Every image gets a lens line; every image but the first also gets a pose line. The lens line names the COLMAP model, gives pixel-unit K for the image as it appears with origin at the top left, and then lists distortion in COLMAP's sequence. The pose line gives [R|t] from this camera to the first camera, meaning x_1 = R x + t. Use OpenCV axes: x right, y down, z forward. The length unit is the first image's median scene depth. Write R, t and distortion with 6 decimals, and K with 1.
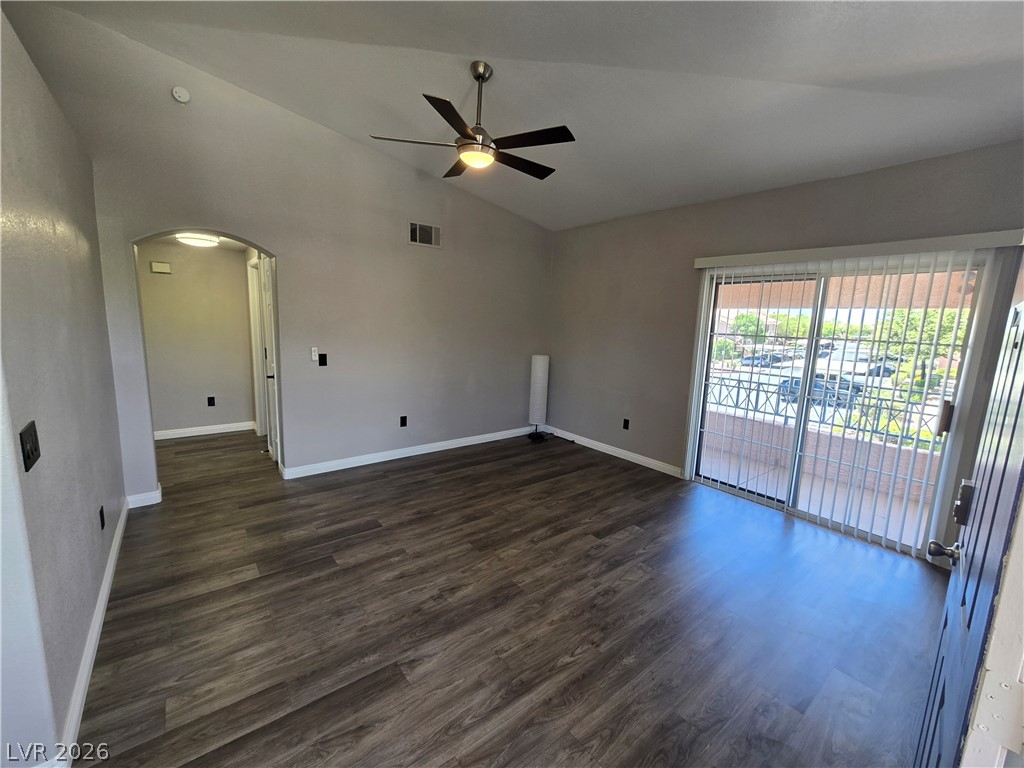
lens RADIAL K [[423.8, 0, 516.5], [0, 423.8, 384.9], [0, 0, 1]] dist [-0.001463, -0.000486]
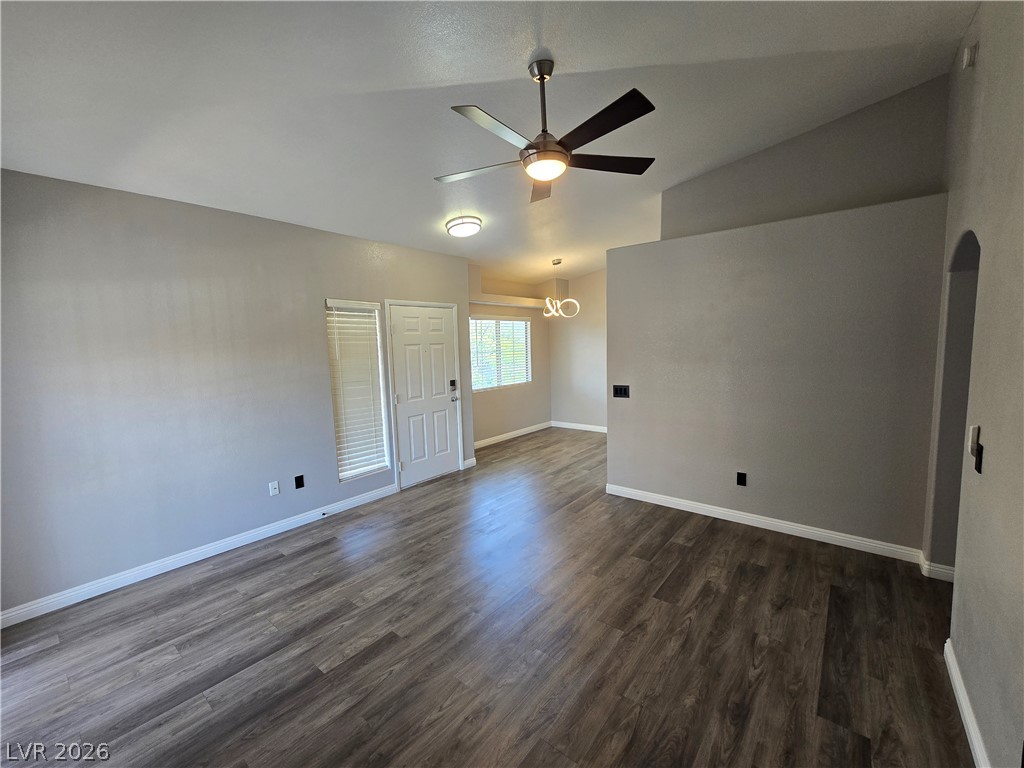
lens RADIAL K [[420.6, 0, 516.9], [0, 420.6, 384.0], [0, 0, 1]] dist [-0.001870, -0.000031]
pose [[-0.976070, 0.011449, -0.217155, 0.130760], [-0.042413, 0.969412, 0.241746, -0.277090], [0.213281, 0.245171, -0.945729, 1.640208]]
